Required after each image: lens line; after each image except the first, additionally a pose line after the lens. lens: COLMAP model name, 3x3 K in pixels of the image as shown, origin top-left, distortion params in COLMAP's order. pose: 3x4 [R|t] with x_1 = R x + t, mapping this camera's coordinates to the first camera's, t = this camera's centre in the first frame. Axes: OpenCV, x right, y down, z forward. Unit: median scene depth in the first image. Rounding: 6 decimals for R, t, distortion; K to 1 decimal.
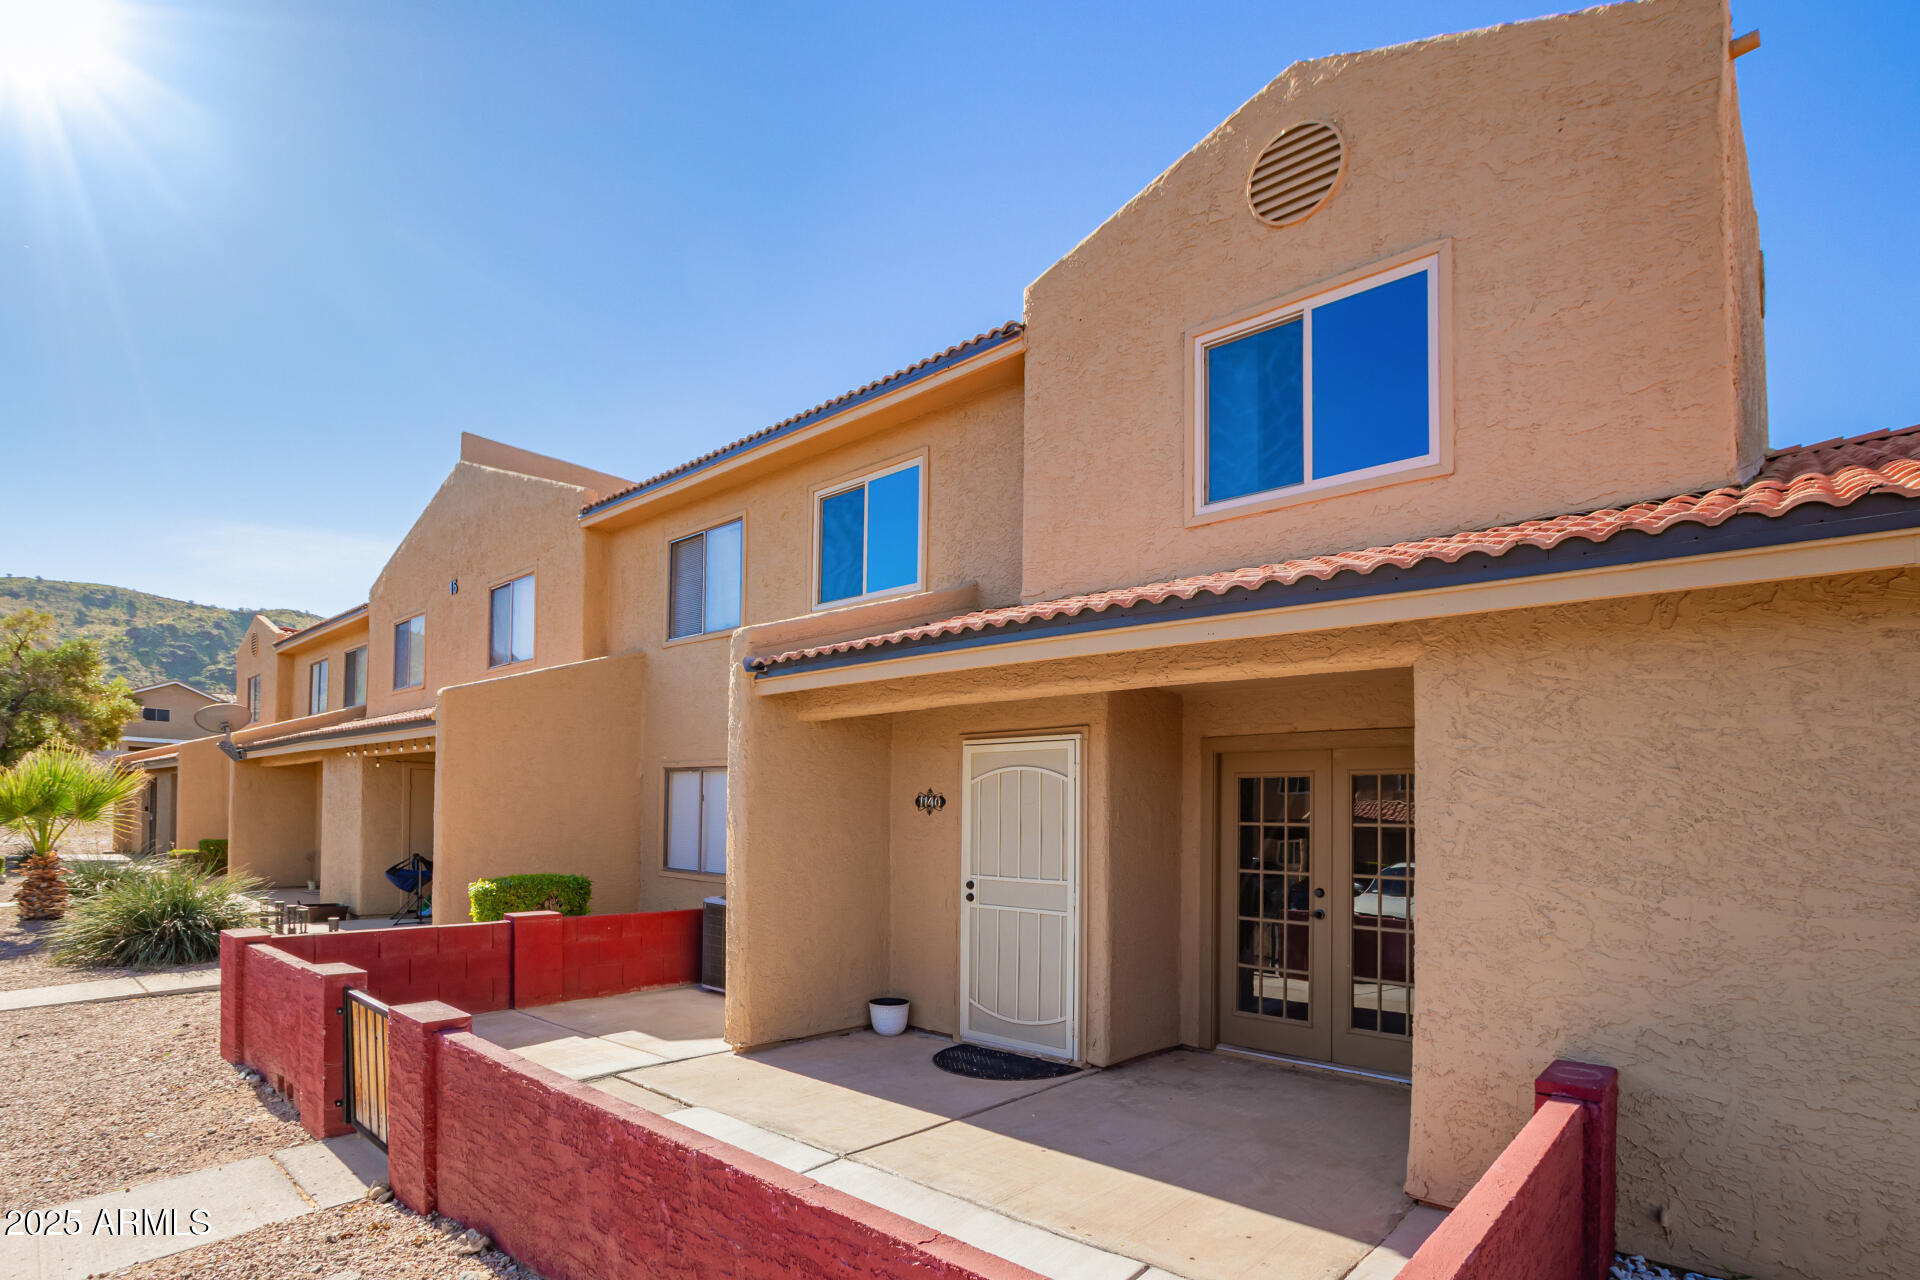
lens RADIAL K [[922.1, 0, 956.4], [0, 922.1, 790.0], [0, 0, 1]] dist [-0.022762, 0.000747]
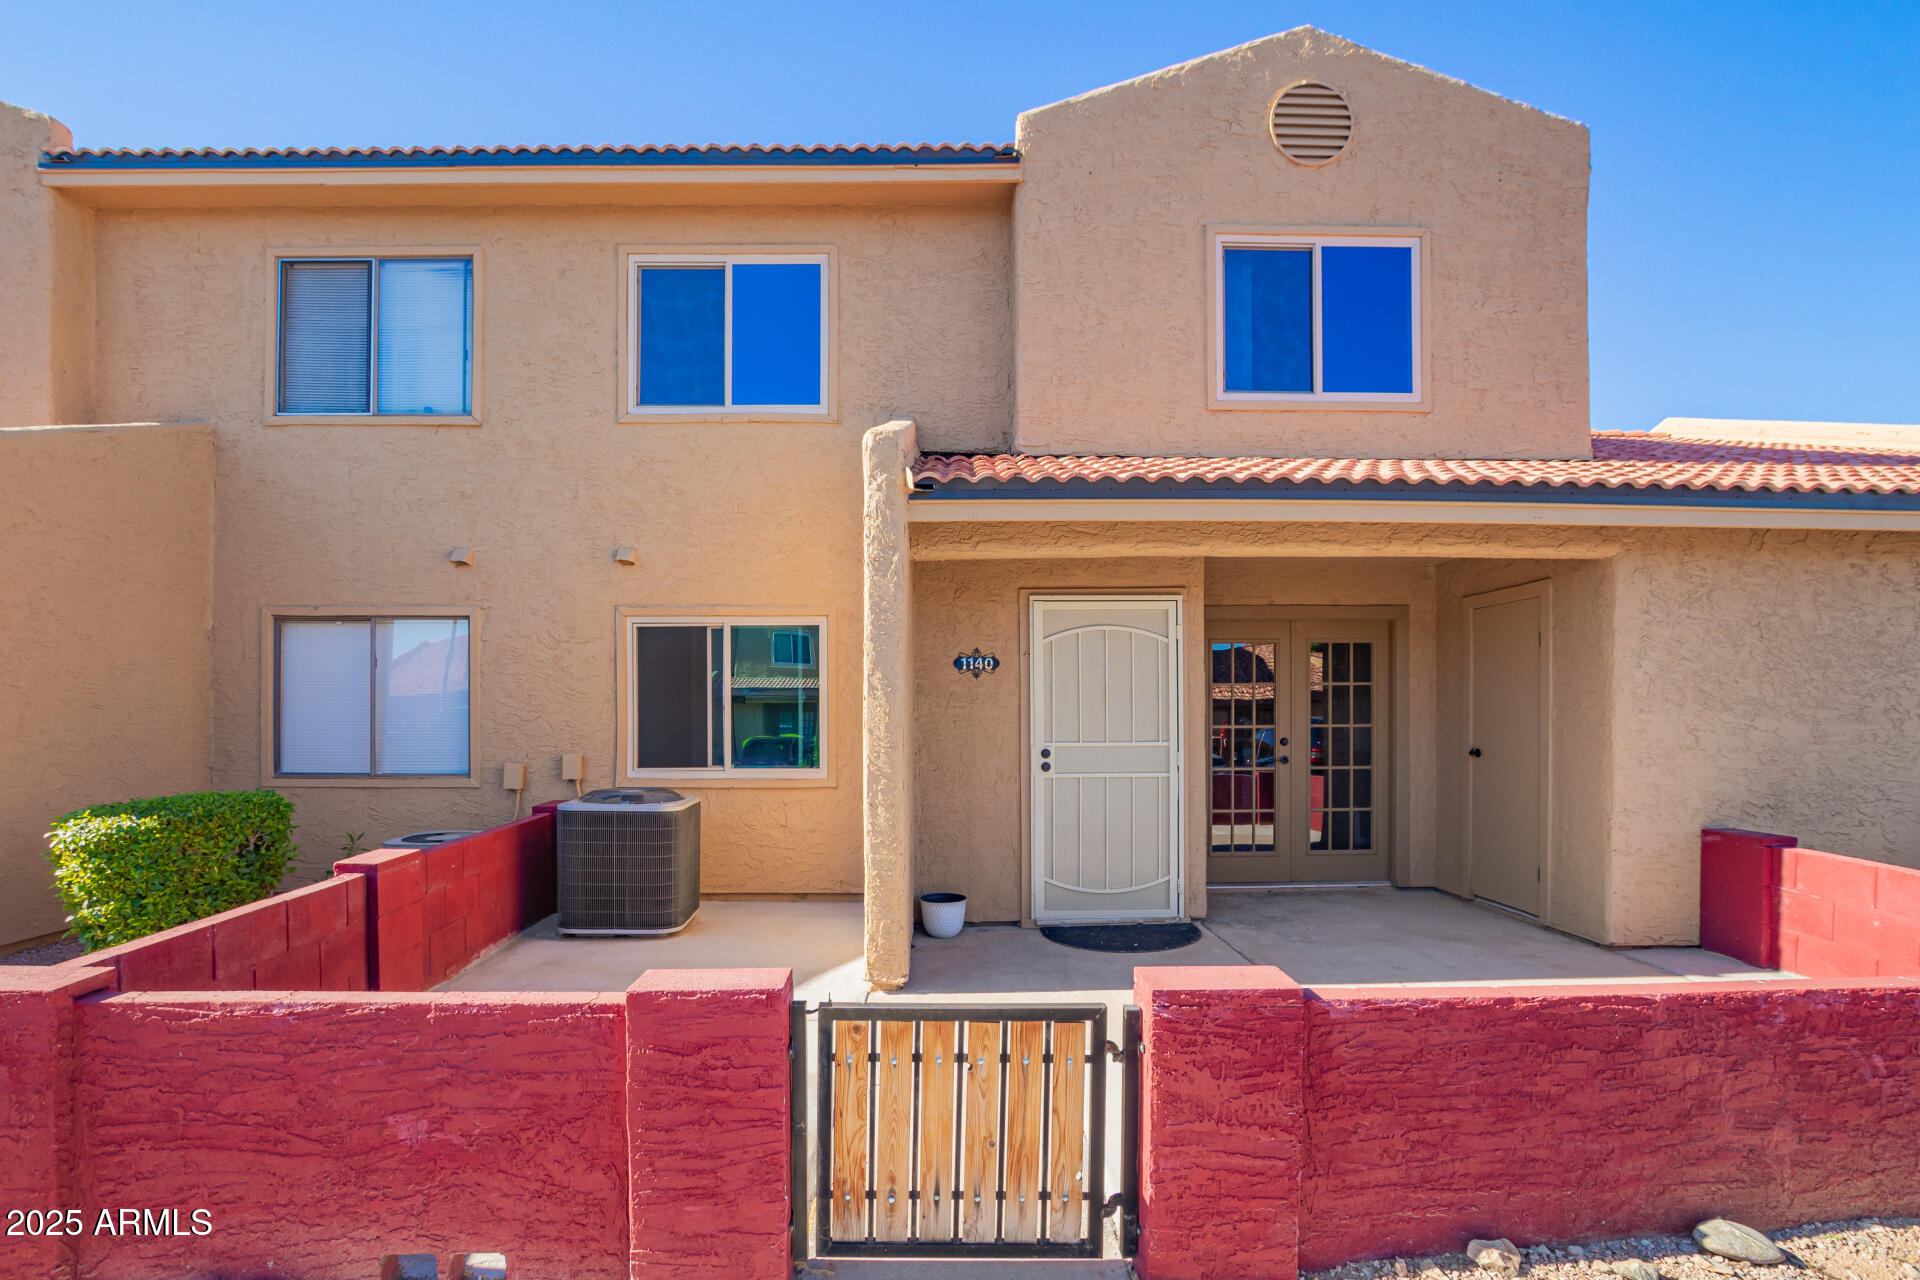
lens RADIAL K [[911.1, 0, 965.5], [0, 911.1, 696.5], [0, 0, 1]] dist [-0.027420, 0.000138]
pose [[0.742131, -0.014974, 0.670088, -0.745762], [-0.004966, 0.999600, 0.027837, 0.024297], [-0.670236, -0.023987, 0.741760, 0.436054]]
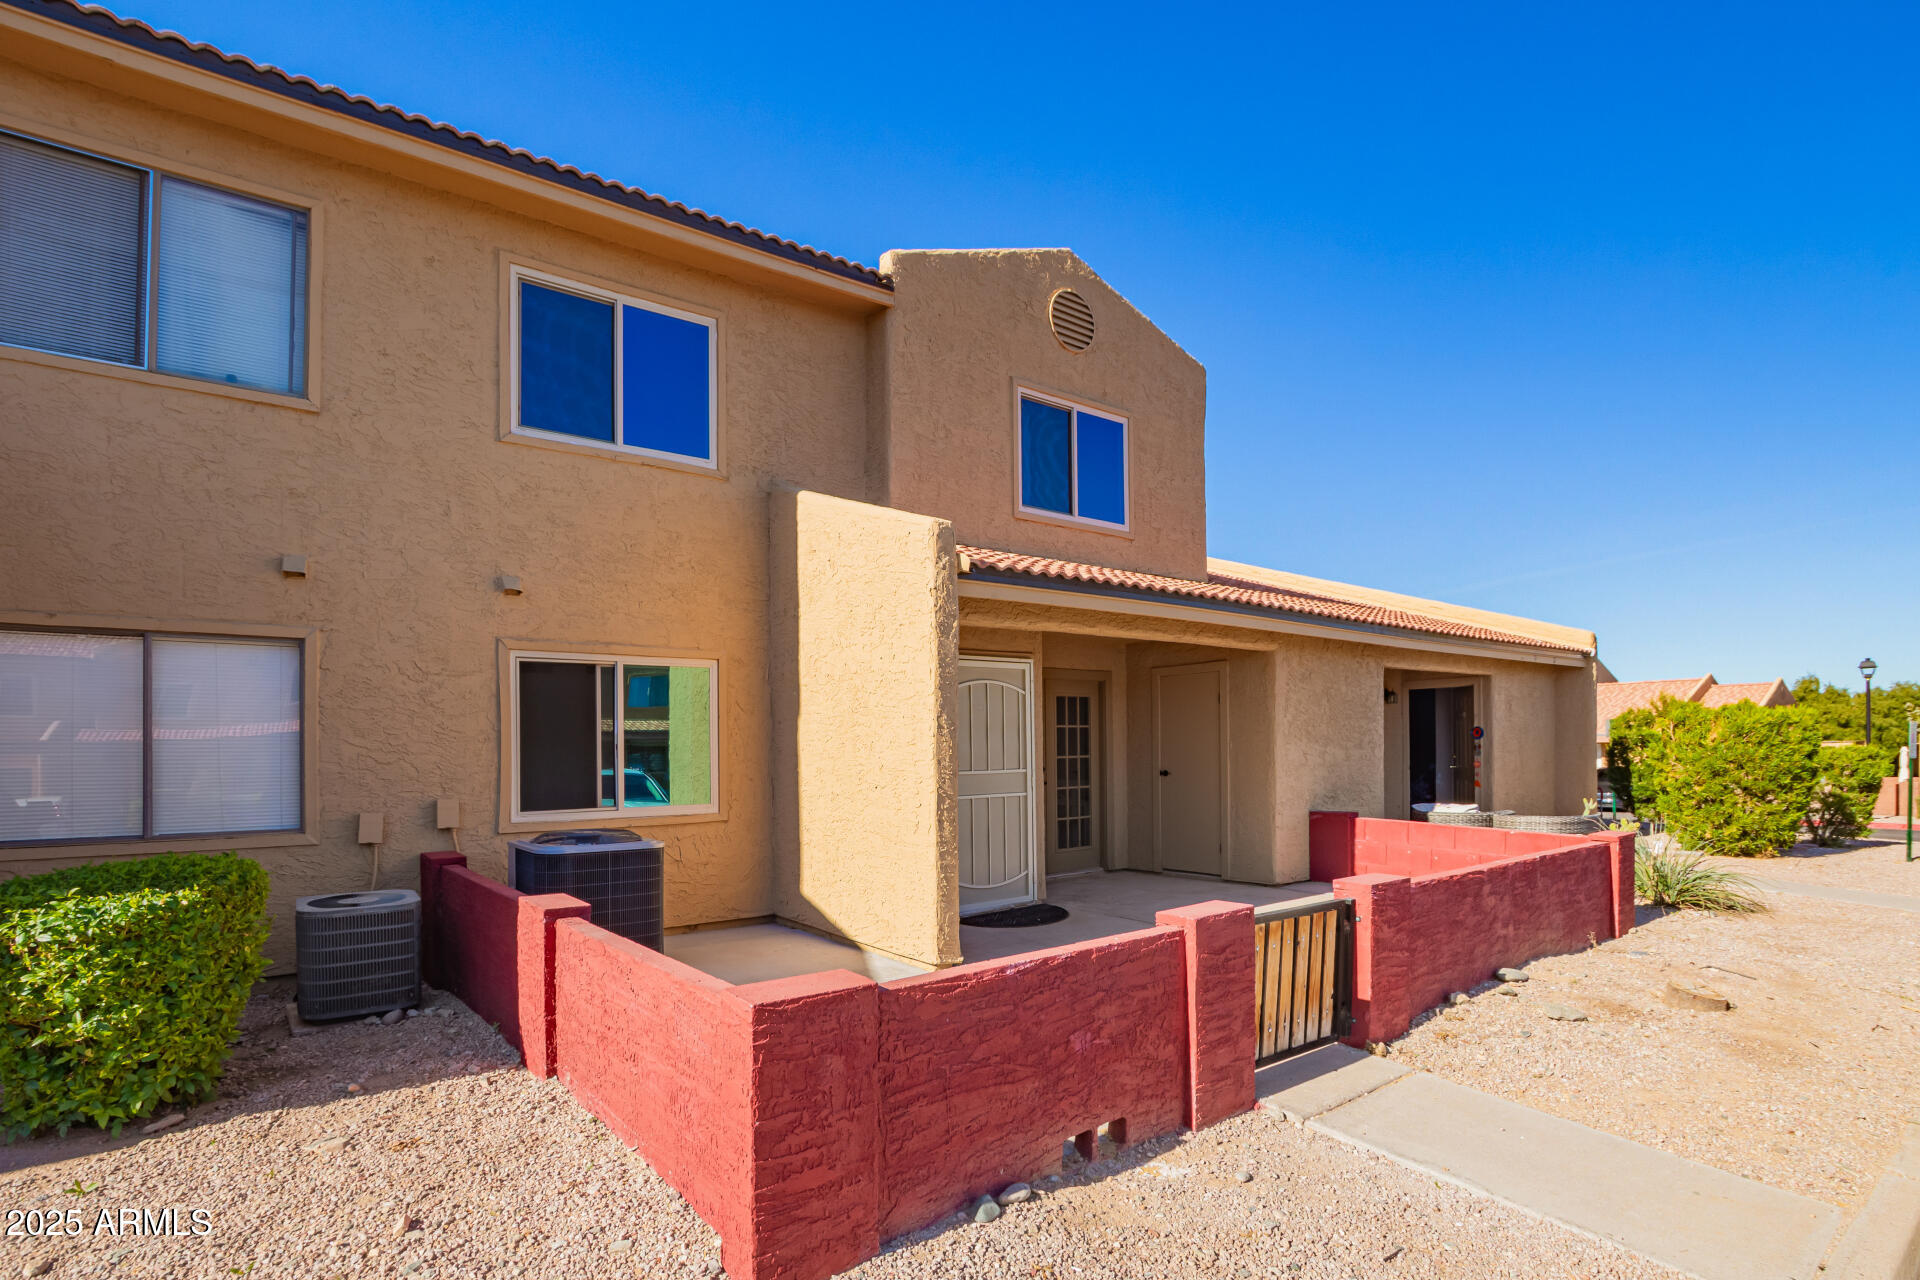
lens RADIAL K [[888.2, 0, 962.7], [0, 888.2, 723.8], [0, 0, 1]] dist [-0.024392, 0.000937]
pose [[0.222087, 0.000548, 0.975027, -1.213508], [-0.017218, 0.999846, 0.003360, 0.032350], [-0.974875, -0.017534, 0.222063, 0.845999]]
